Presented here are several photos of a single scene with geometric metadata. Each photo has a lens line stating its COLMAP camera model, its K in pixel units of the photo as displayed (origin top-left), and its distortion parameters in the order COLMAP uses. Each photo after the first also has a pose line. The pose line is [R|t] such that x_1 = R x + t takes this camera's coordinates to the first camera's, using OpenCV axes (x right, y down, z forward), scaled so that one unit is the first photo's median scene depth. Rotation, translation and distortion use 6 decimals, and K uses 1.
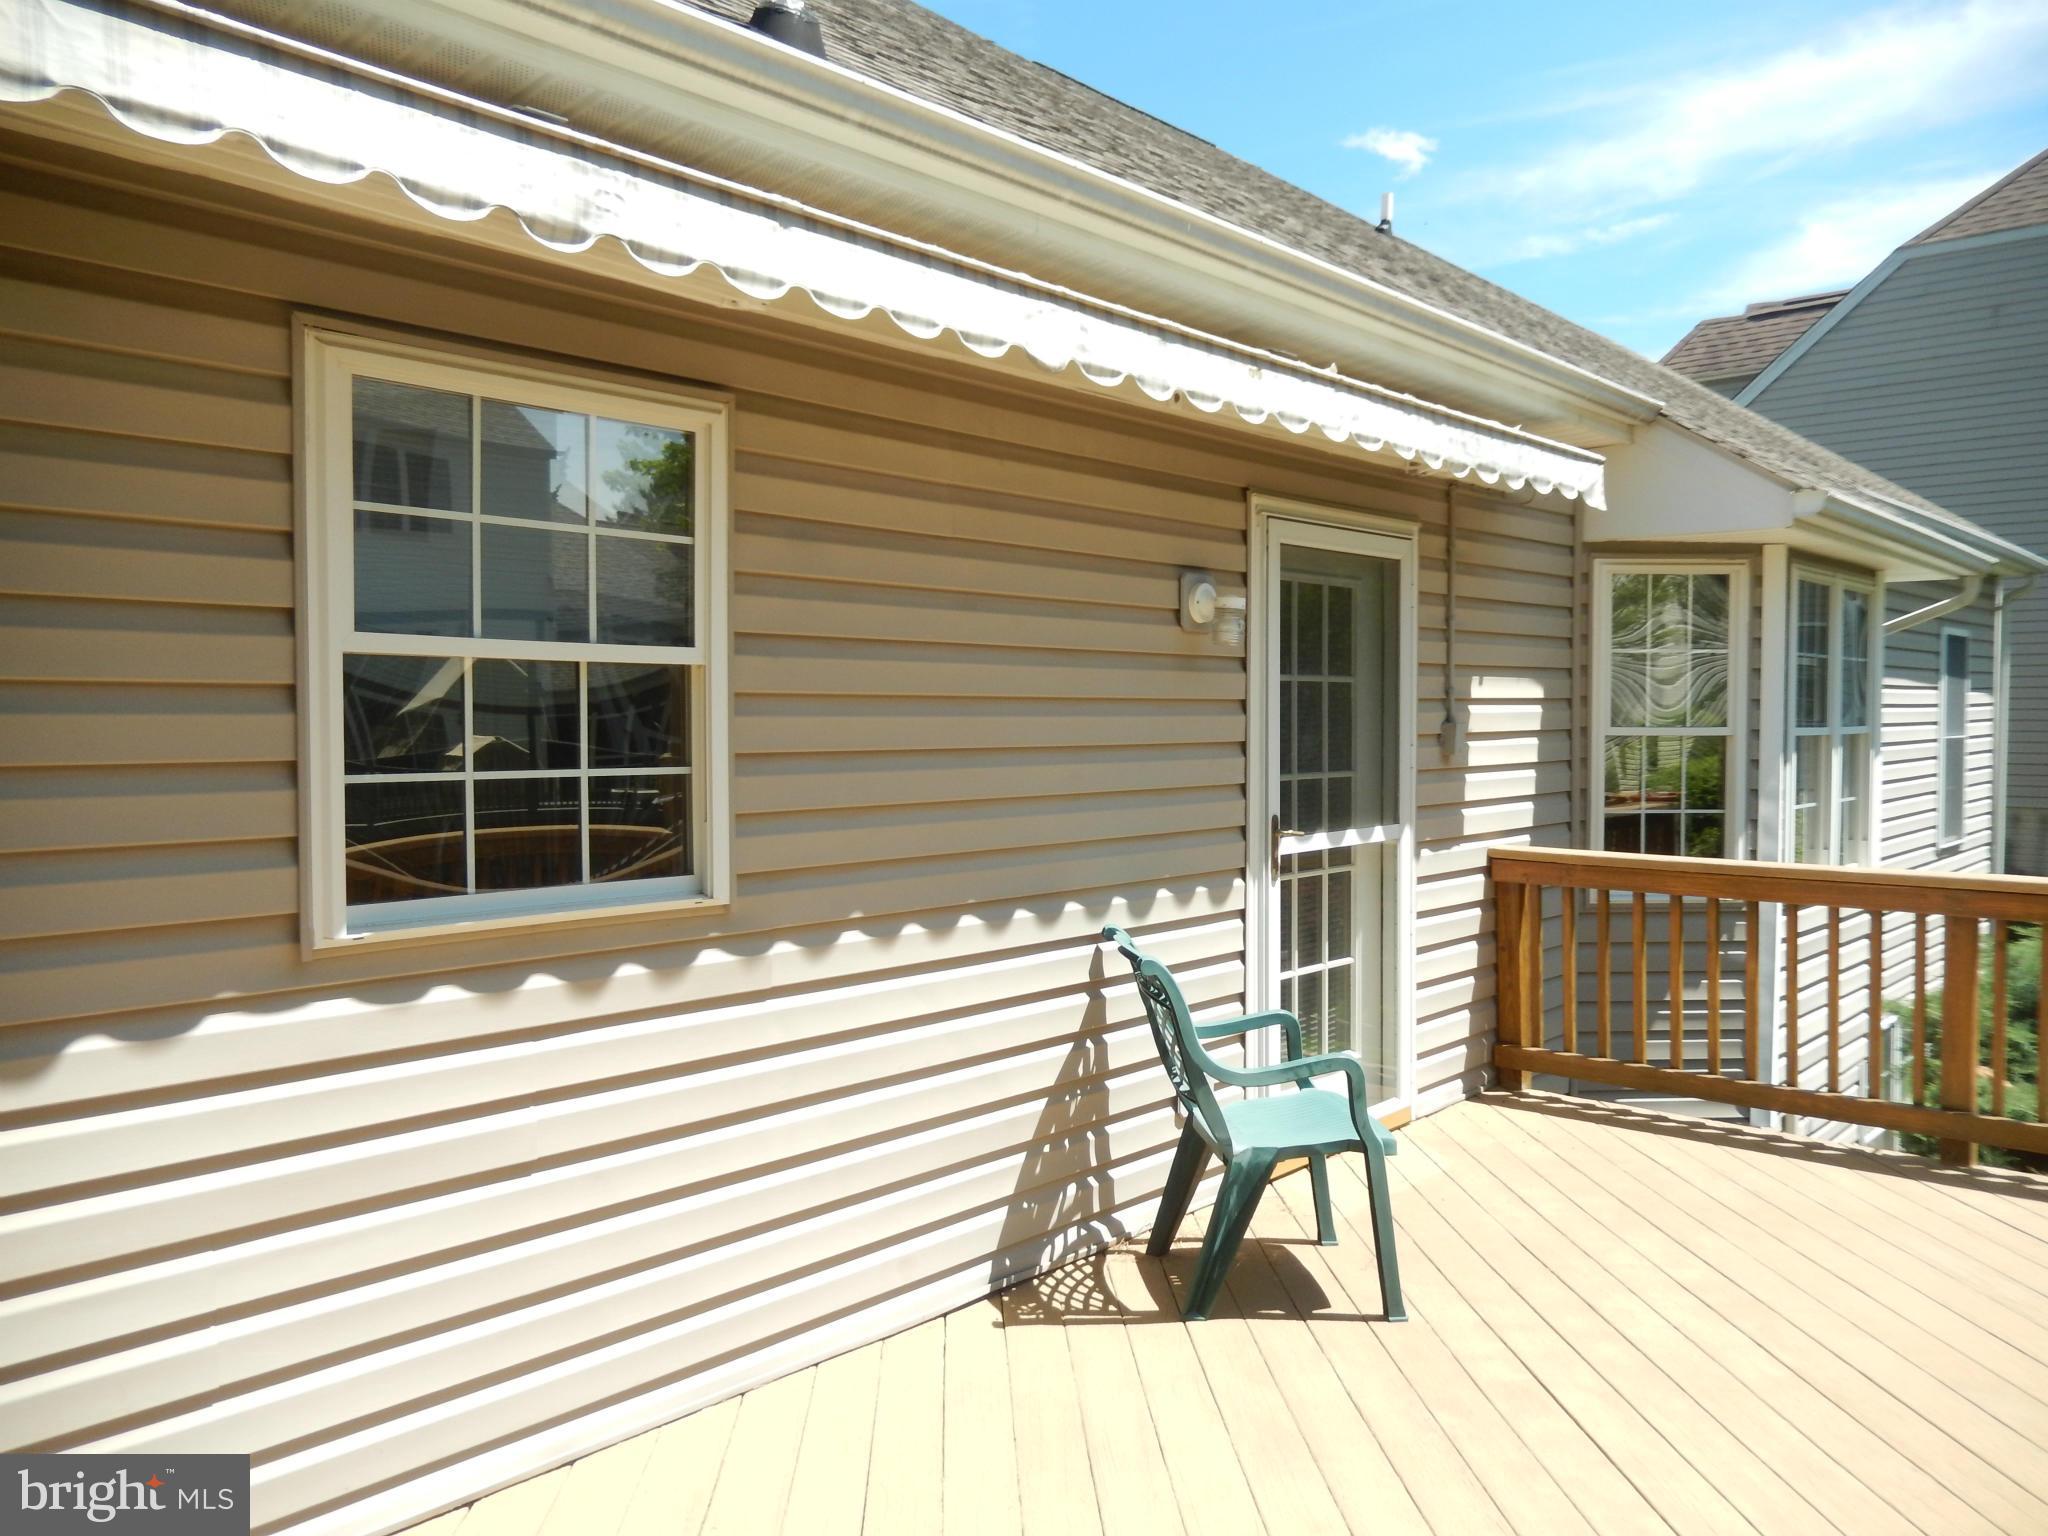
lens RADIAL K [[1531.4, 0, 1024.0], [0, 1531.4, 768.0], [0, 0, 1]] dist [0.002617, 0.005117]
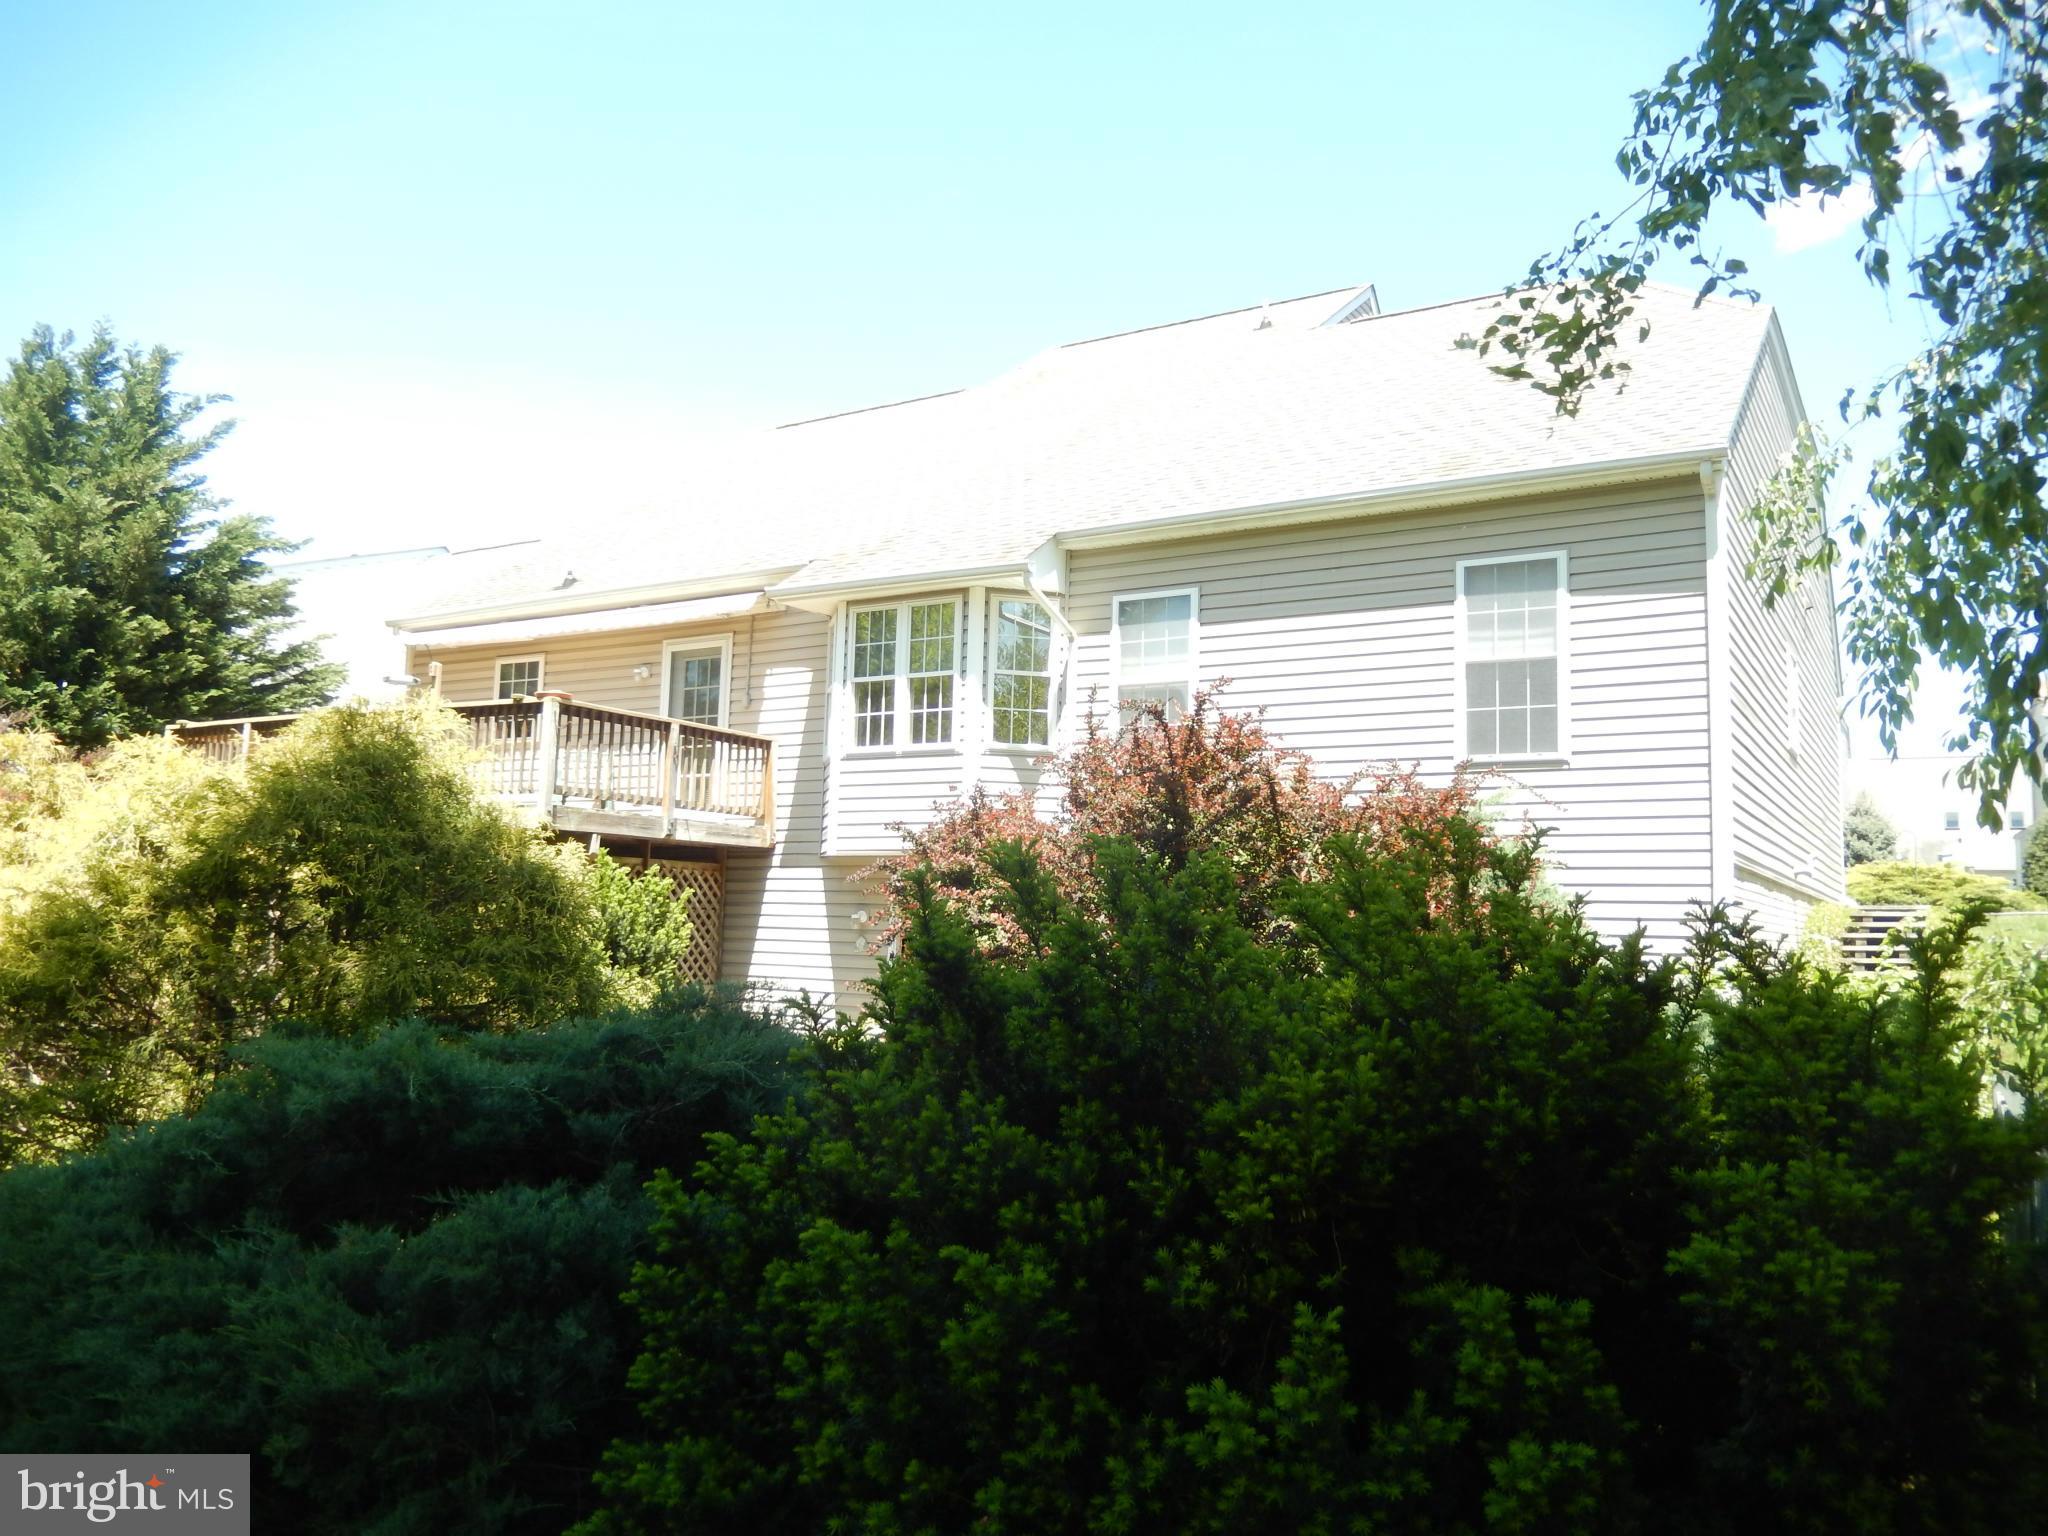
lens RADIAL K [[1531.4, 0, 1024.0], [0, 1531.4, 768.0], [0, 0, 1]] dist [0.002617, 0.005117]
pose [[0.193653, -0.095240, -0.976436, 3.738957], [-0.058025, 0.992423, -0.108307, 0.454968], [0.979353, 0.077632, 0.186659, 1.154334]]
